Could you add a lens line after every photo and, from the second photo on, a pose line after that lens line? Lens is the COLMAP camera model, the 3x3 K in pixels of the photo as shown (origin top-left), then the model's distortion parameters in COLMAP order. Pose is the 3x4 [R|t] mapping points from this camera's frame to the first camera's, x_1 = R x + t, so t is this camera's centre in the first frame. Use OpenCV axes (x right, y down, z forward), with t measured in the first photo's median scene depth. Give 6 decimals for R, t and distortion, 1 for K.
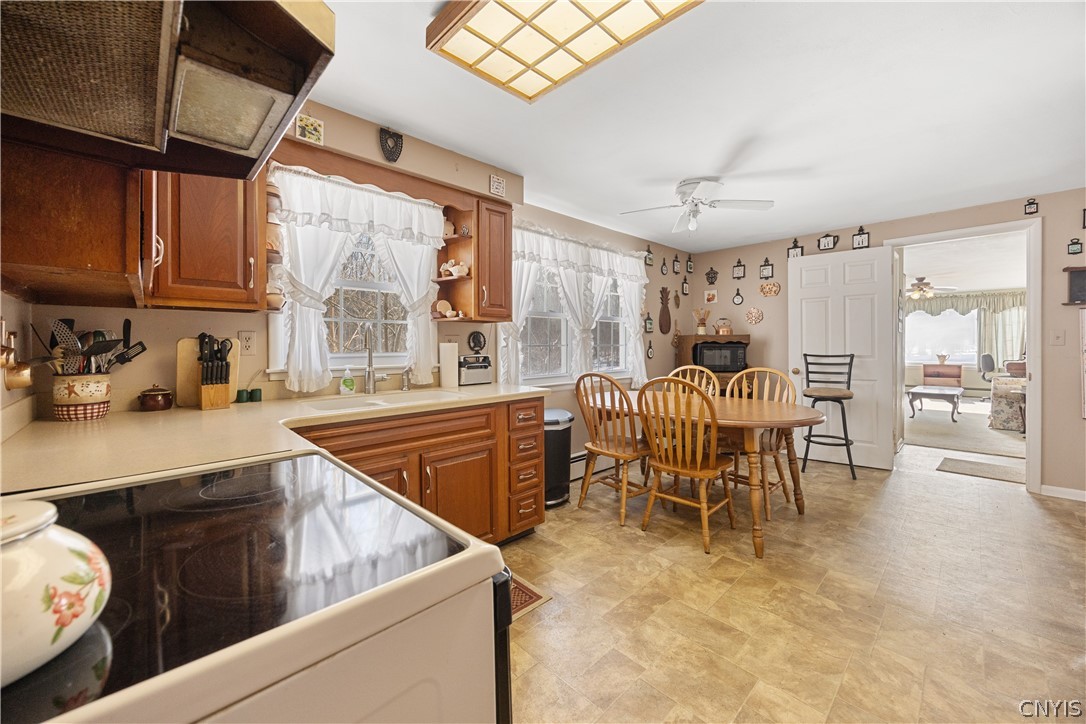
lens RADIAL K [[416.4, 0, 544.8], [0, 416.4, 356.9], [0, 0, 1]] dist [-0.001215, 0.000333]
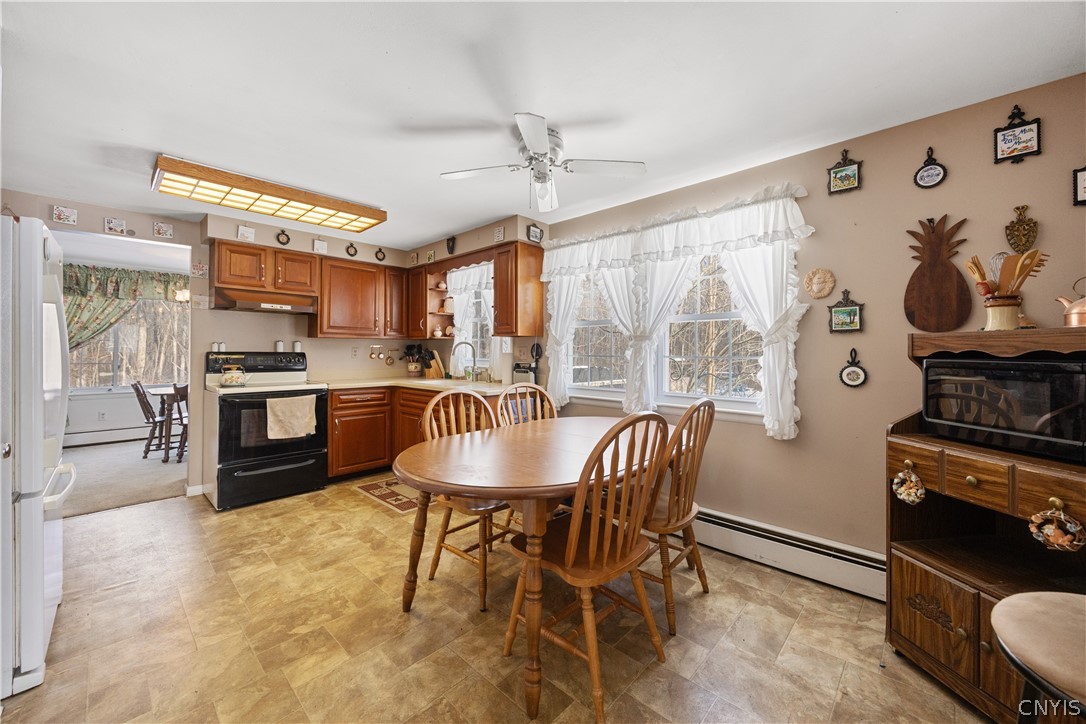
lens RADIAL K [[416.4, 0, 544.8], [0, 416.4, 356.9], [0, 0, 1]] dist [-0.001215, 0.000333]
pose [[0.044153, 0.013139, -0.998938, 1.467204], [-0.036306, 0.999274, 0.011539, -0.050702], [0.998365, 0.035758, 0.044598, 1.321909]]
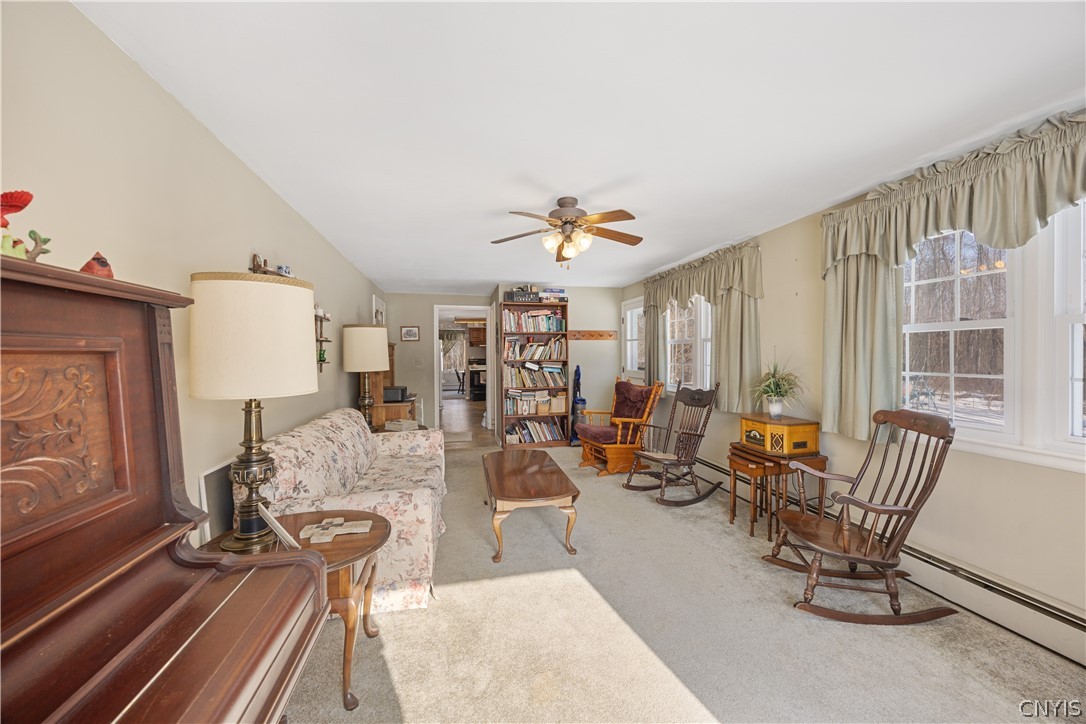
lens RADIAL K [[416.4, 0, 544.8], [0, 416.4, 356.9], [0, 0, 1]] dist [-0.001215, 0.000333]
pose [[-0.520206, 0.009571, -0.853987, 4.077970], [-0.016397, 0.999641, 0.021191, -0.166968], [0.853884, 0.025026, -0.519862, 3.905149]]
